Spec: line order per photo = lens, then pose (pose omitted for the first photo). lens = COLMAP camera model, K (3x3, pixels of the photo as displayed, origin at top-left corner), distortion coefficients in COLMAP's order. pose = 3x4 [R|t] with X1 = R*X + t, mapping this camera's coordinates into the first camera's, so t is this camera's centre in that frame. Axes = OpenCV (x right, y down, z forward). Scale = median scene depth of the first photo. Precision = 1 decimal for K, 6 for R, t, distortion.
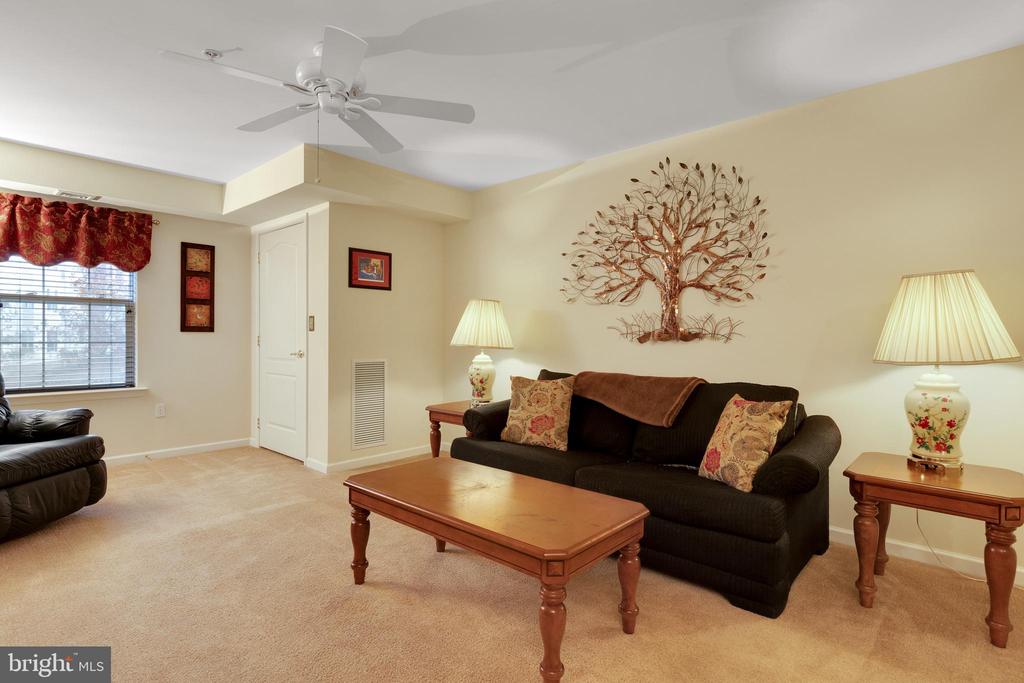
lens RADIAL K [[518.9, 0, 512.0], [0, 518.9, 341.5], [0, 0, 1]] dist [0.003289, -0.000907]
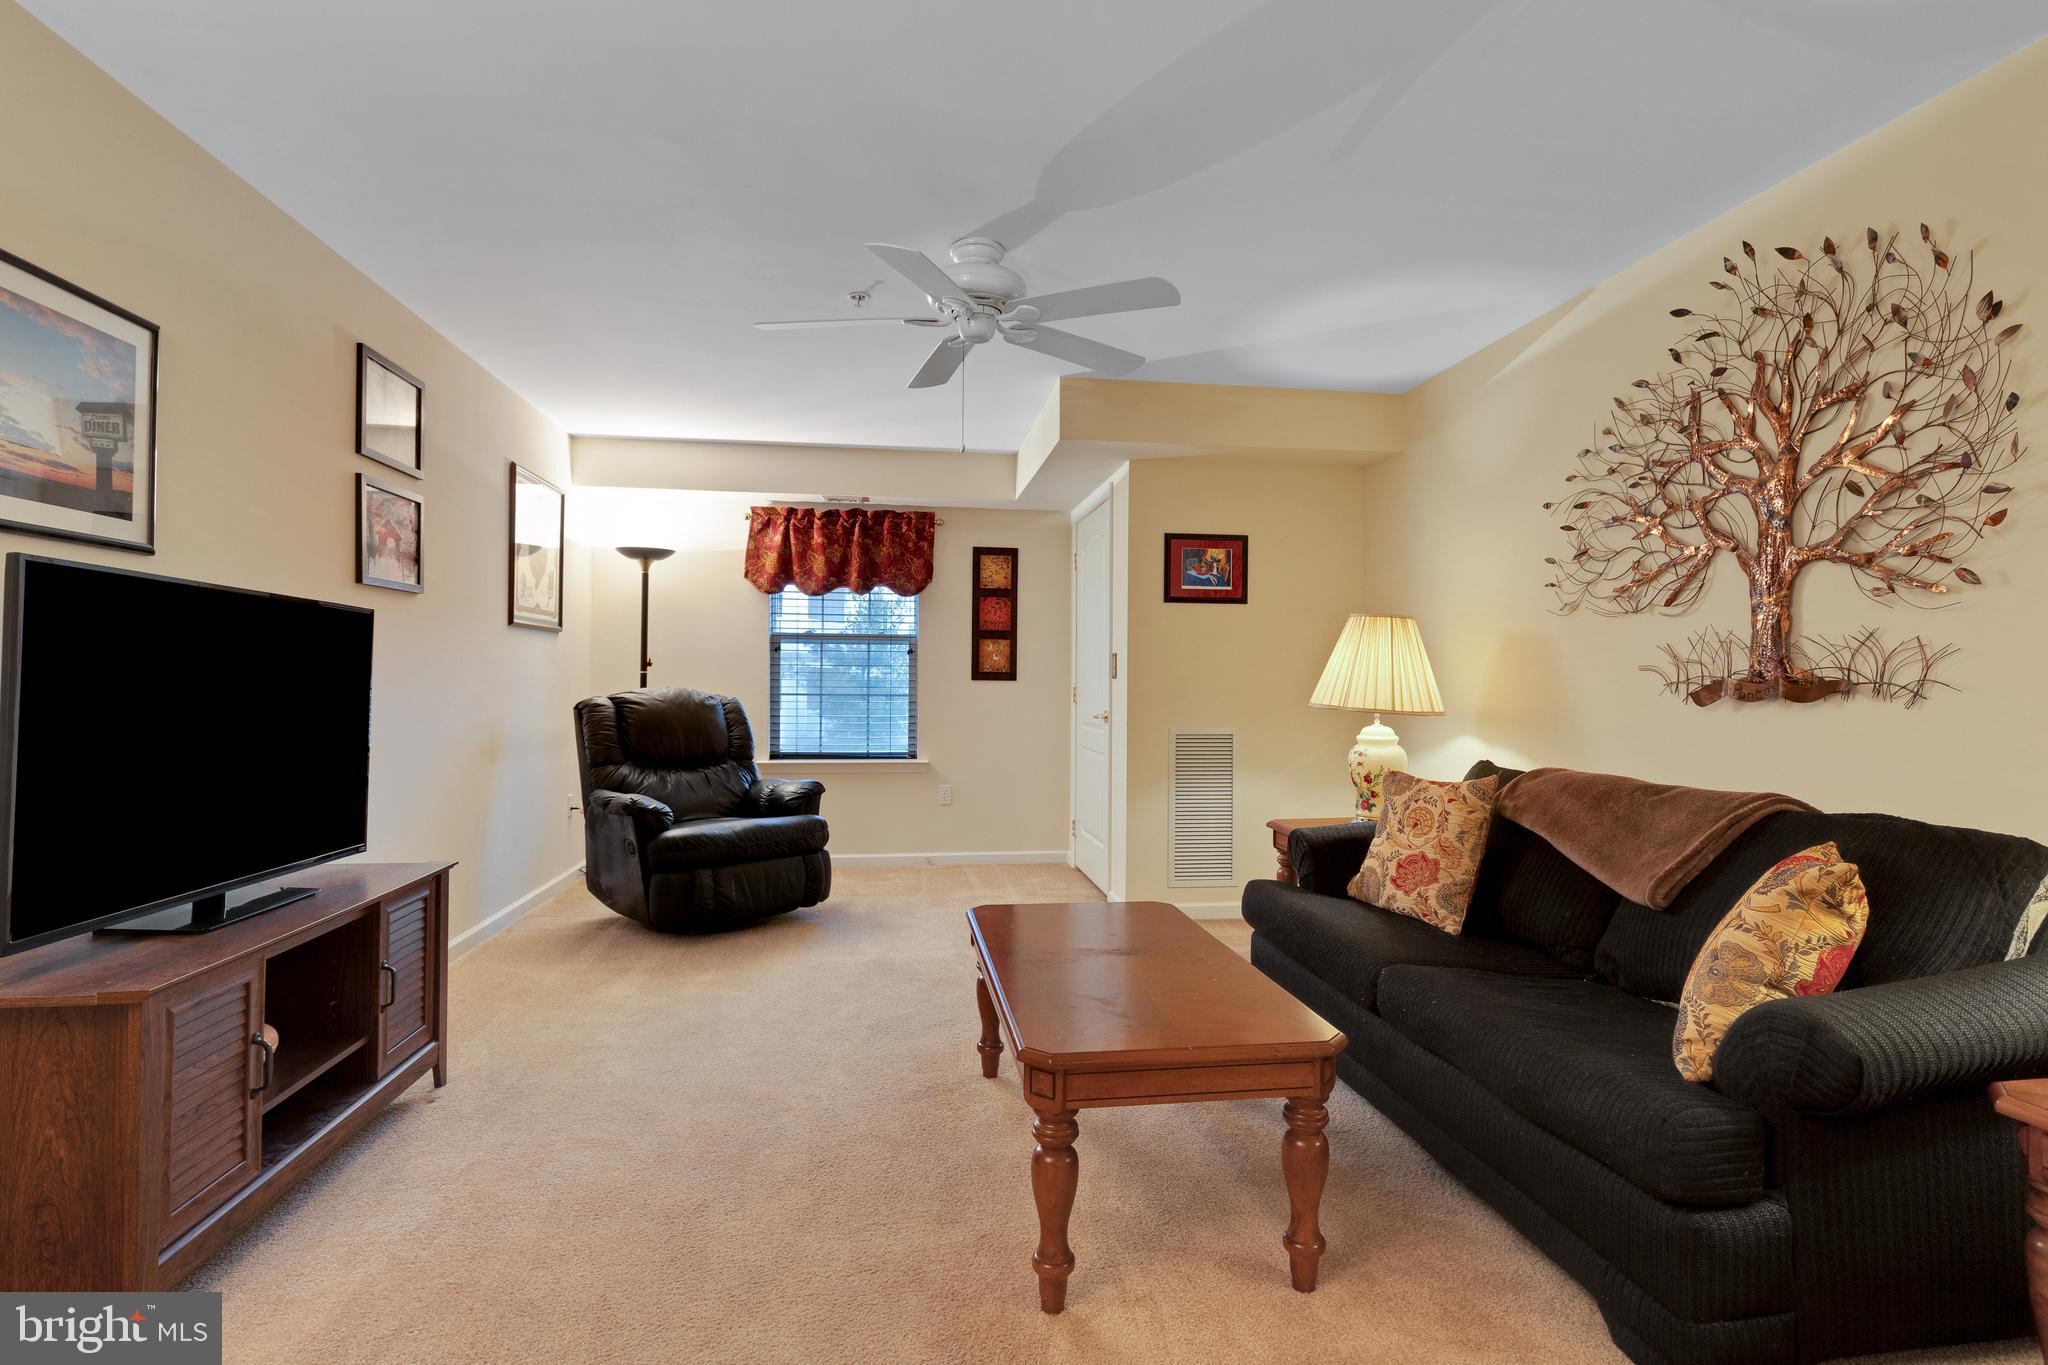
lens RADIAL K [[1016.8, 0, 1024.0], [0, 1016.8, 682.5], [0, 0, 1]] dist [-0.003234, -0.001392]
pose [[0.766903, -0.000076, -0.641763, 0.349280], [-0.011287, 0.999844, -0.013605, 0.001695], [0.641664, 0.017677, 0.766782, 0.046652]]
